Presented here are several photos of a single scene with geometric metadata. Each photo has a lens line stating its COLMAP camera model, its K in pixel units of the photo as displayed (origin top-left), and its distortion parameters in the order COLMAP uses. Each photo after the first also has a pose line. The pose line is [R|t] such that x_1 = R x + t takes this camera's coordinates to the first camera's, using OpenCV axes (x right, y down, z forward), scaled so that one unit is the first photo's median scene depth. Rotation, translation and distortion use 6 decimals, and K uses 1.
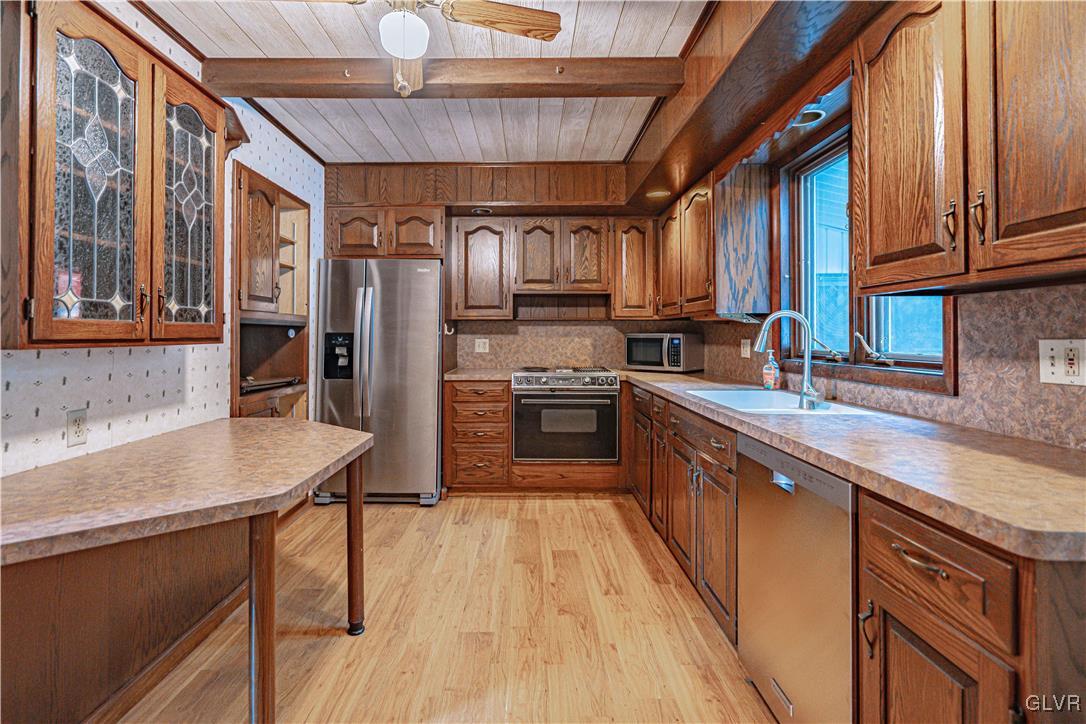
lens RADIAL K [[504.2, 0, 526.8], [0, 504.2, 332.0], [0, 0, 1]] dist [-0.002168, 0.000129]
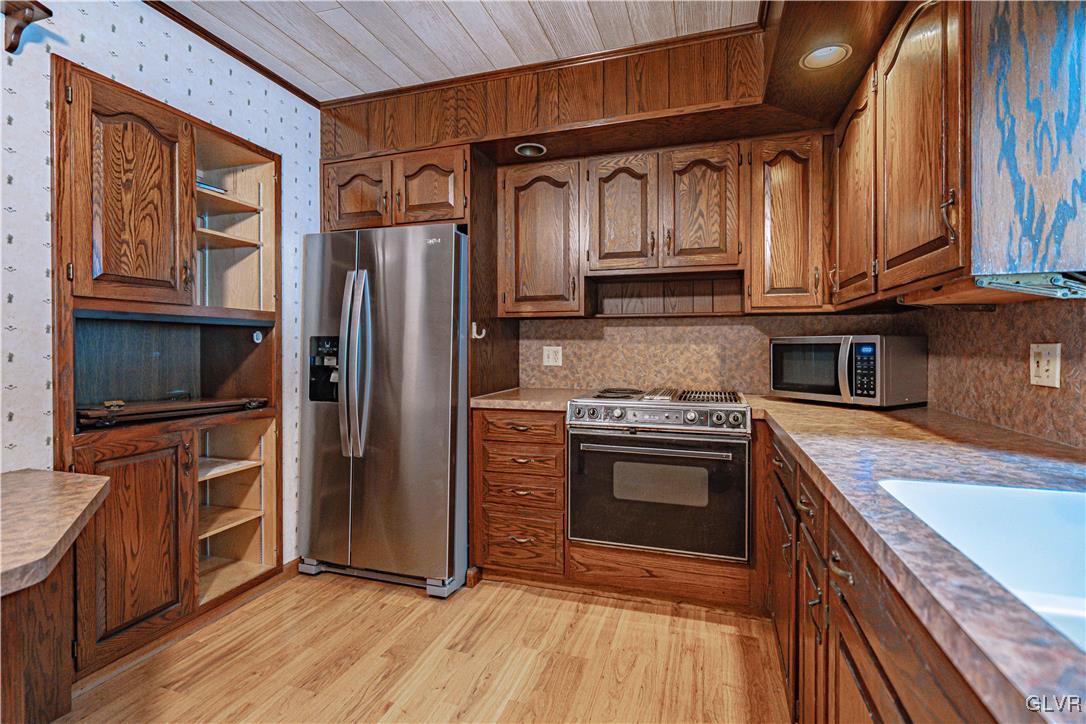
lens RADIAL K [[491.5, 0, 561.7], [0, 491.5, 348.6], [0, 0, 1]] dist [-0.002513, -0.000064]
pose [[0.958669, 0.000669, -0.284522, 0.135400], [0.002425, 0.999942, 0.010522, 0.011446], [0.284512, -0.010777, 0.958612, 0.411565]]
